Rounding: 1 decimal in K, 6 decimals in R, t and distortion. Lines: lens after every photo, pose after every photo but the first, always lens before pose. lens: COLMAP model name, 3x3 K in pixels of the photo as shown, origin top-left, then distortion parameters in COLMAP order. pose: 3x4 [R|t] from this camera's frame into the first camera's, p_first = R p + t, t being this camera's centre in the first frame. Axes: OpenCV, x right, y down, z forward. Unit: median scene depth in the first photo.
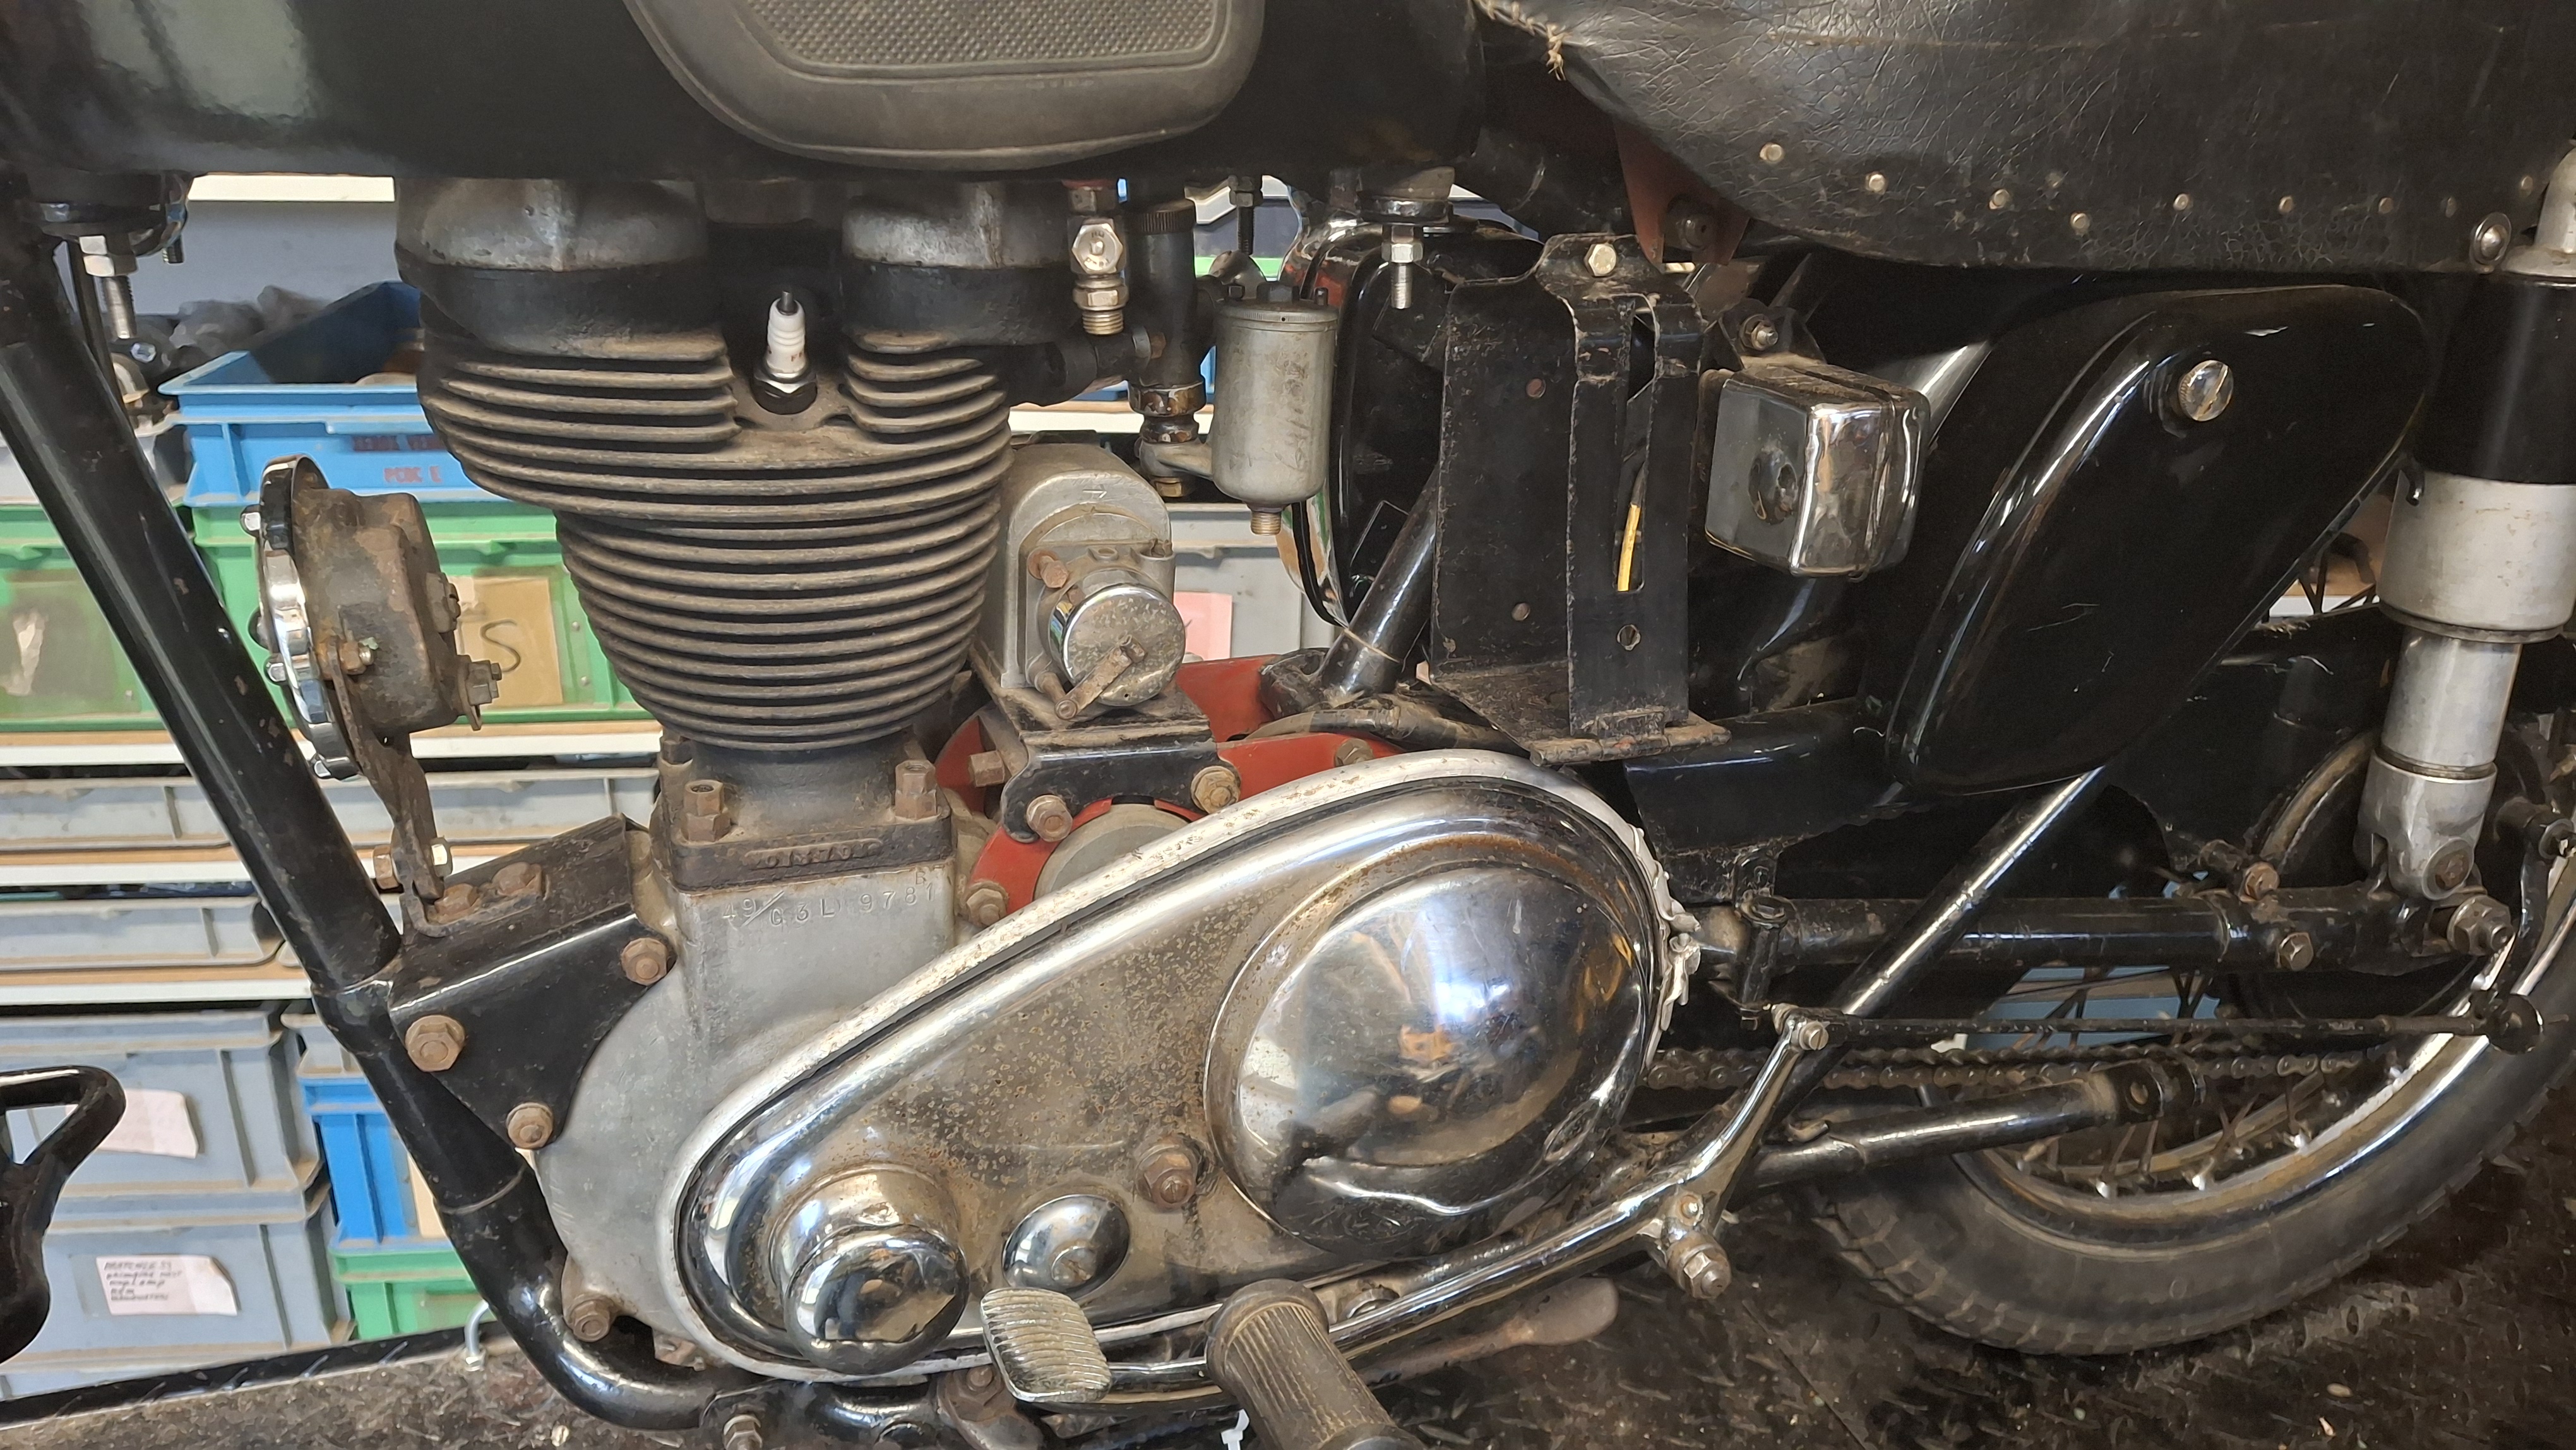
lens RADIAL K [[1886.4, 0, 1288.0], [0, 1886.4, 725.0], [0, 0, 1]] dist [0.039274, -0.074282]
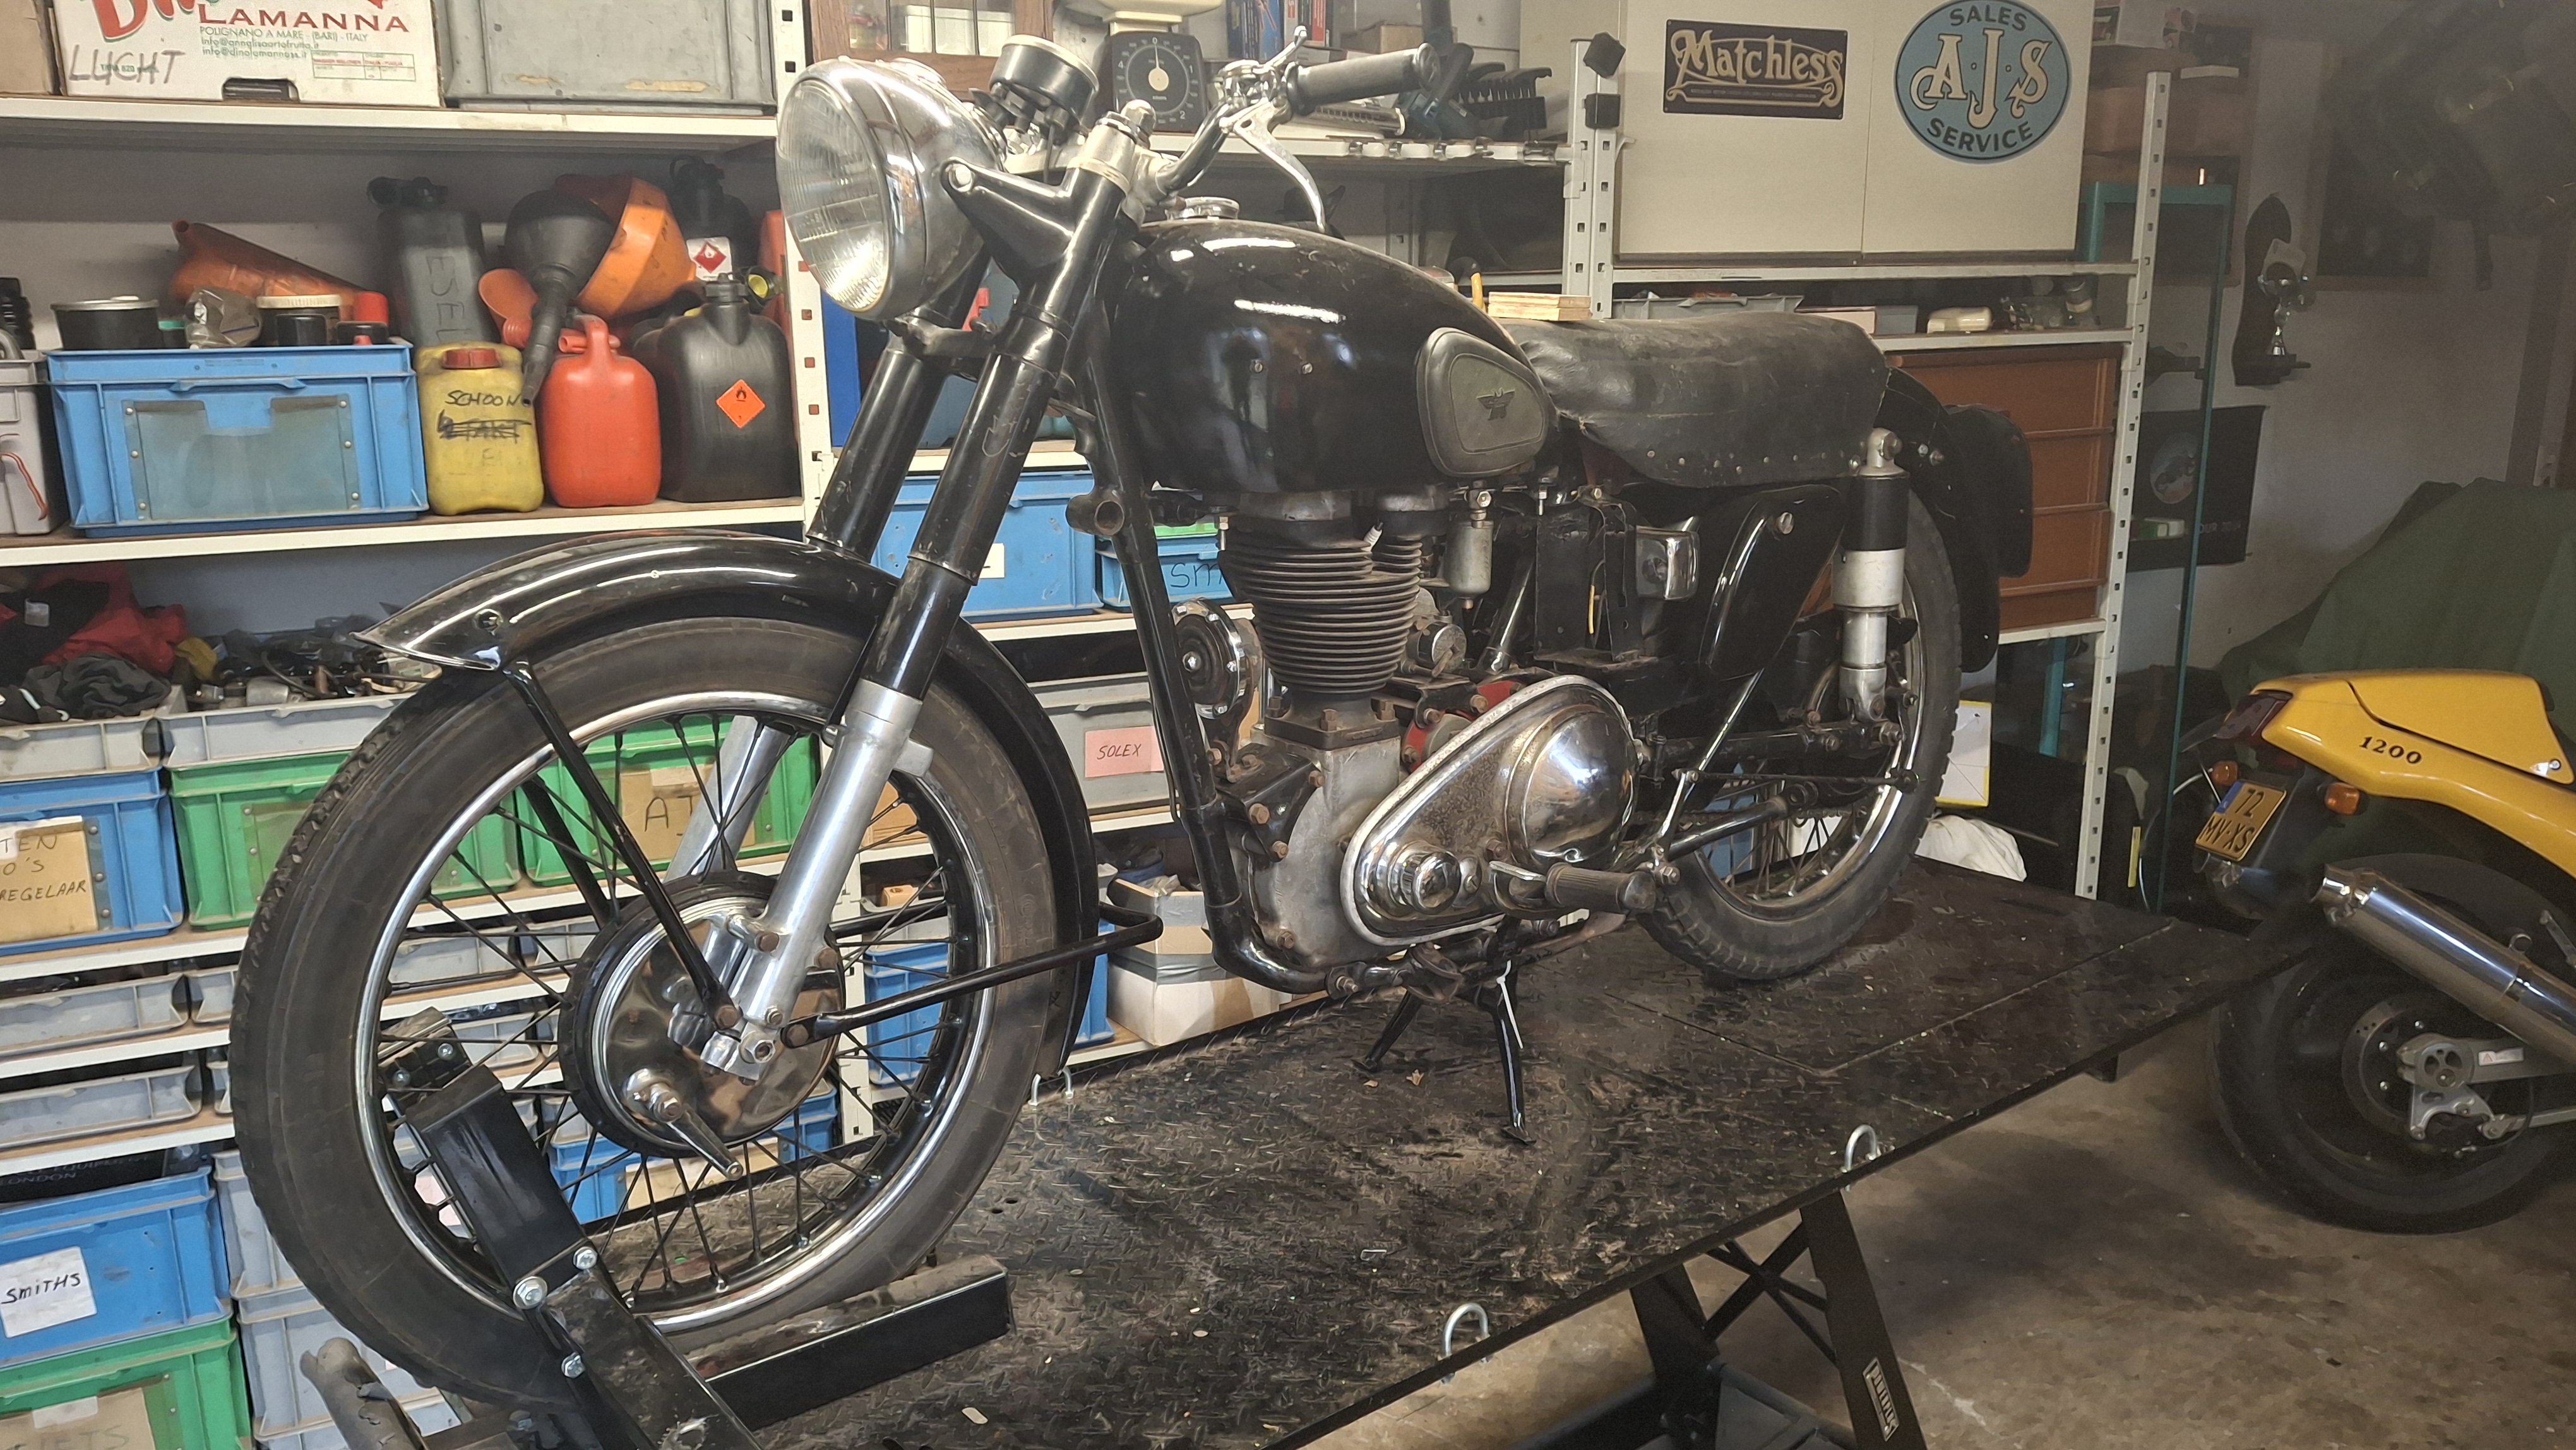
lens RADIAL K [[1941.4, 0, 1210.9], [0, 1941.4, 712.9], [0, 0, 1]] dist [0.157660, -0.298197]
pose [[0.942663, -0.105060, 0.316779, -1.176870], [0.152260, 0.980008, -0.128069, 0.317746], [-0.296991, 0.168959, 0.939814, -1.337905]]
